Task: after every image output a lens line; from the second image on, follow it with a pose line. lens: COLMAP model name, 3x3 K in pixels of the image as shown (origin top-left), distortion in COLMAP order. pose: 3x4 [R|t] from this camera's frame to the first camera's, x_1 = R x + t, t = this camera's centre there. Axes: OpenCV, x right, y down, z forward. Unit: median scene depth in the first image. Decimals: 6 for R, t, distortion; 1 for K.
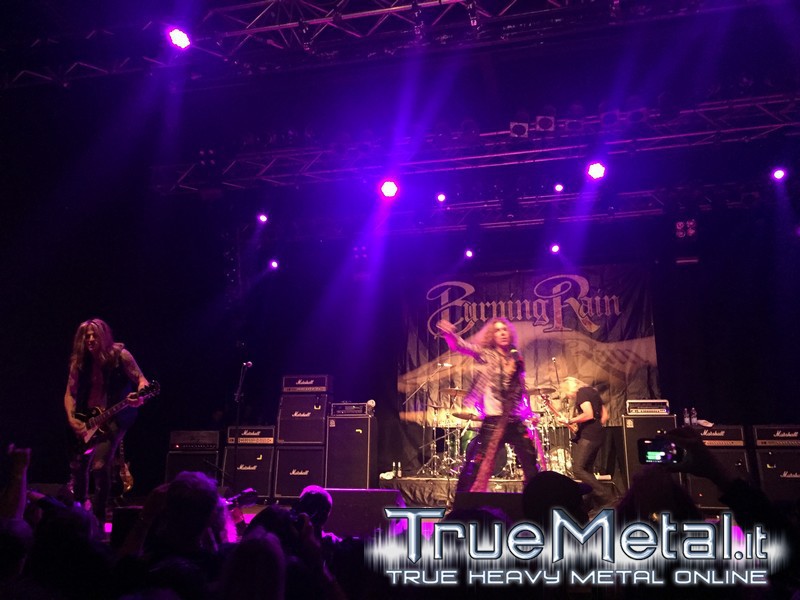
lens RADIAL K [[688.1, 0, 400.0], [0, 688.1, 300.0], [0, 0, 1]] dist [-0.007230, -0.003177]
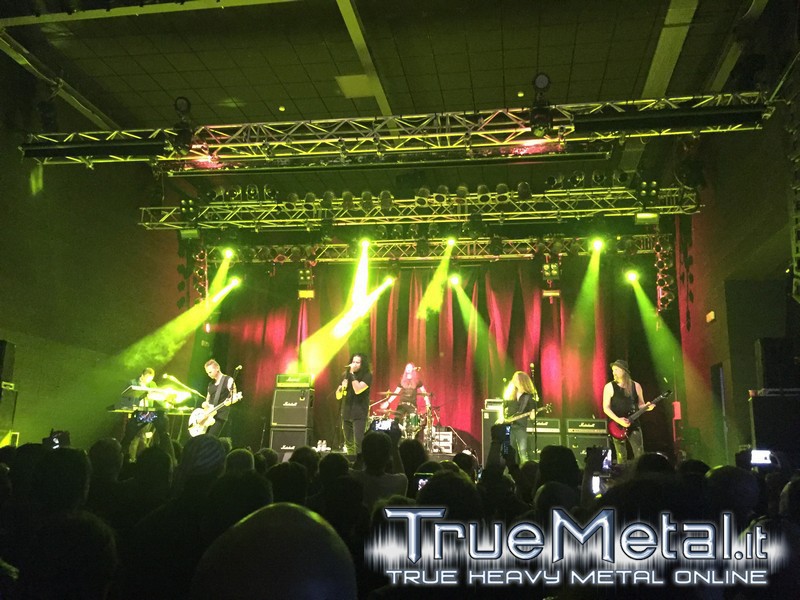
lens RADIAL K [[688.1, 0, 400.0], [0, 688.1, 300.0], [0, 0, 1]] dist [-0.007230, -0.003177]
pose [[0.997279, 0.027741, 0.068304, 0.041701], [-0.029443, 0.999277, 0.024041, -0.081500], [-0.067587, -0.025987, 0.997375, -0.370960]]
